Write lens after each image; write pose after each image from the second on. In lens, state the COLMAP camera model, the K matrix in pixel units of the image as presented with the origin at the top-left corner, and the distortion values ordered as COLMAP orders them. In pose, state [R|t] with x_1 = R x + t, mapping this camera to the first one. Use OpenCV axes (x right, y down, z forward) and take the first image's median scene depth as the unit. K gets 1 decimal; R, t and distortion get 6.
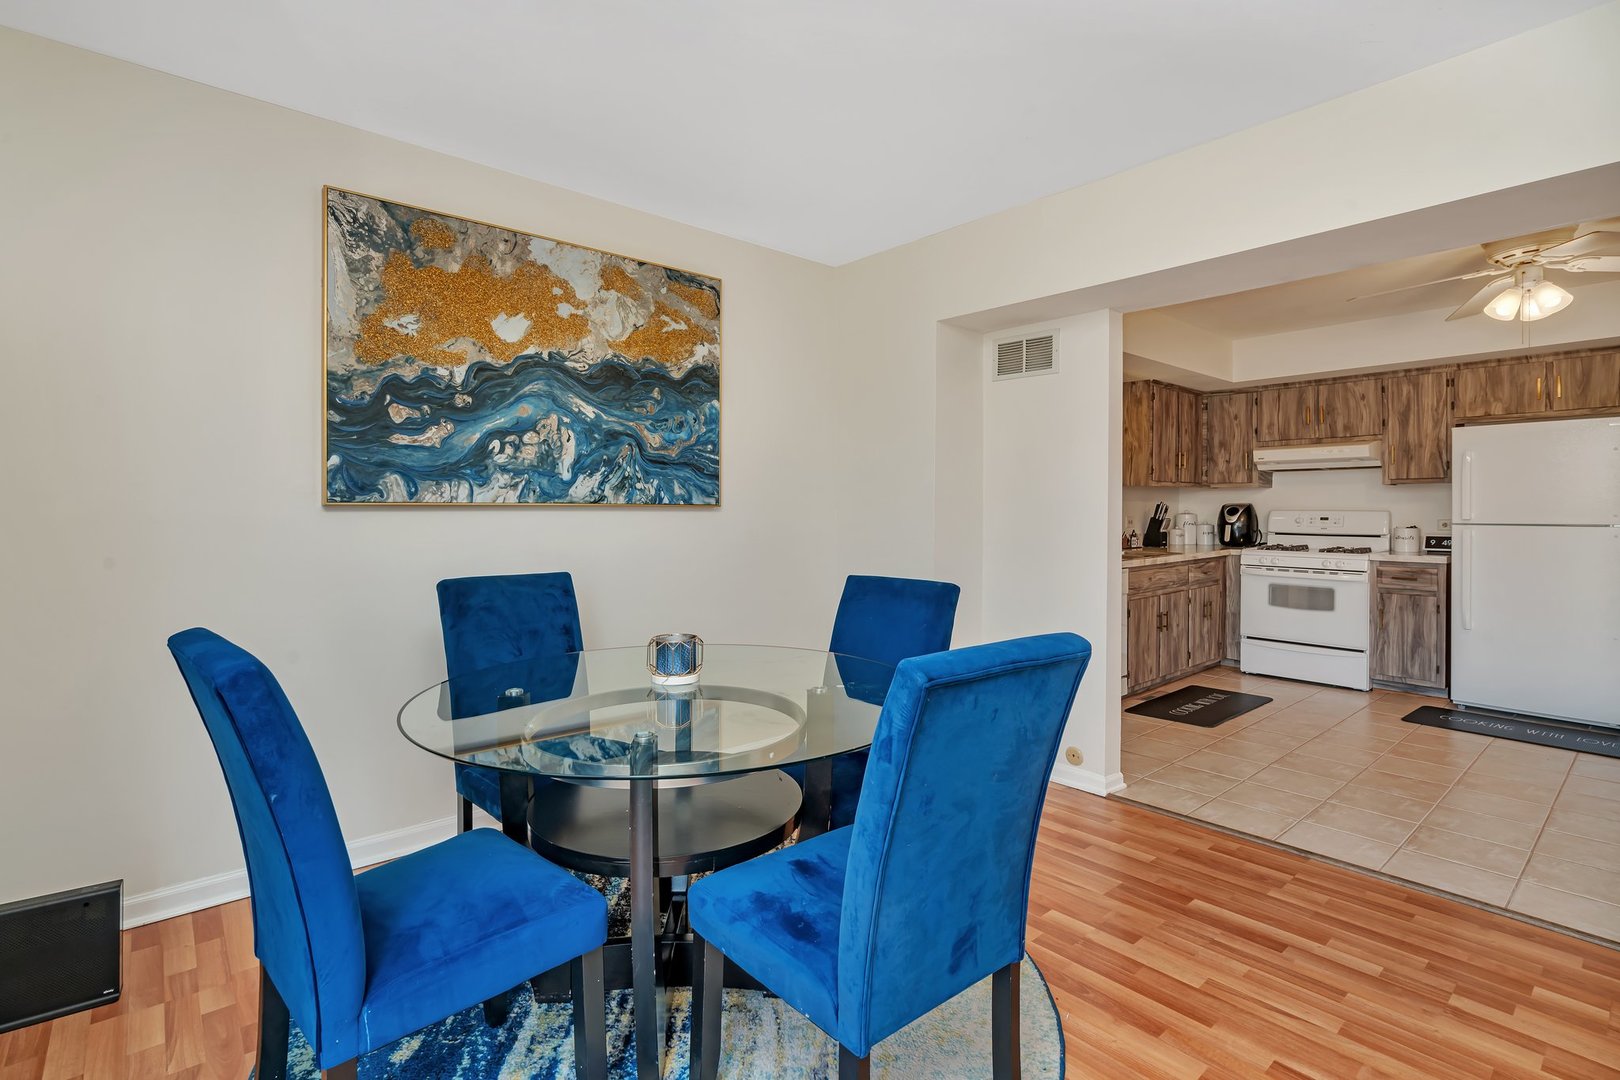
lens RADIAL K [[756.6, 0, 804.4], [0, 756.6, 510.9], [0, 0, 1]] dist [-0.009685, 0.005666]
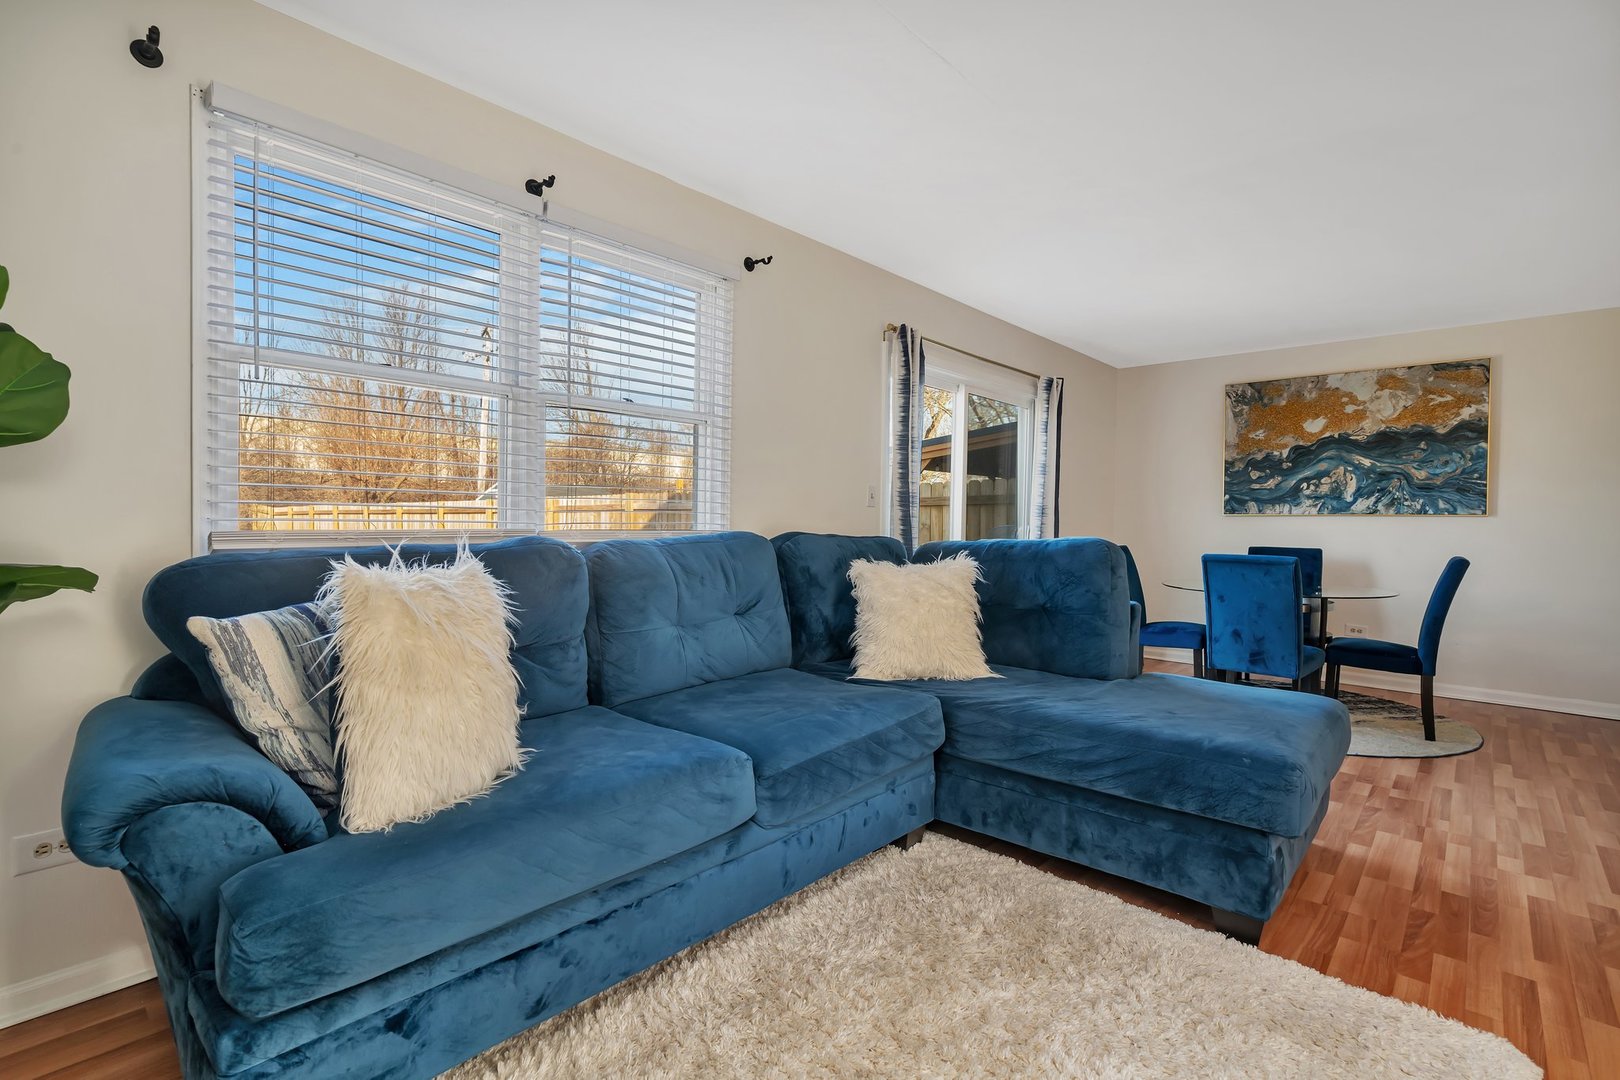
lens RADIAL K [[756.6, 0, 792.1], [0, 756.6, 535.2], [0, 0, 1]] dist [-0.009685, 0.005666]
pose [[0.121820, 0.017514, -0.992398, 1.268085], [-0.012320, 0.999794, 0.016133, 0.026582], [0.992476, 0.010261, 0.122011, -0.533916]]
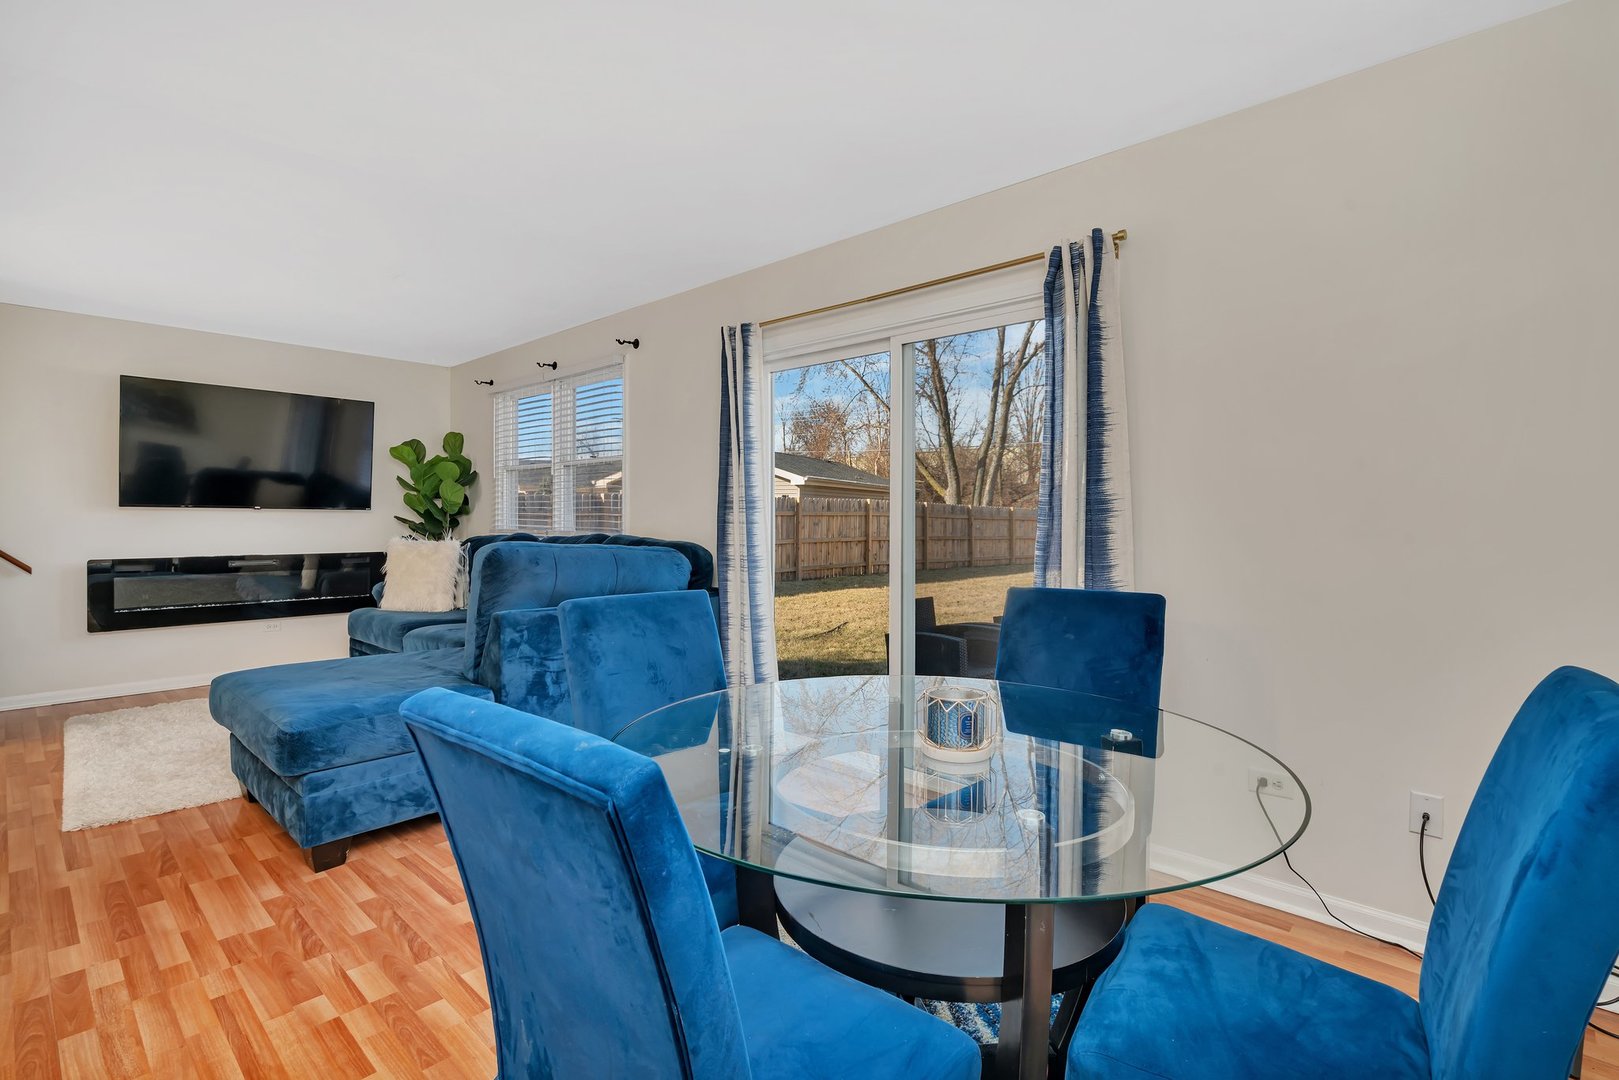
lens RADIAL K [[756.2, 0, 805.5], [0, 756.2, 514.4], [0, 0, 1]] dist [-0.009685, 0.005666]
pose [[-0.993275, -0.011983, -0.115156, 0.037898], [-0.011681, 0.999926, -0.003296, 0.001693], [0.115187, -0.001929, -0.993342, 1.056219]]
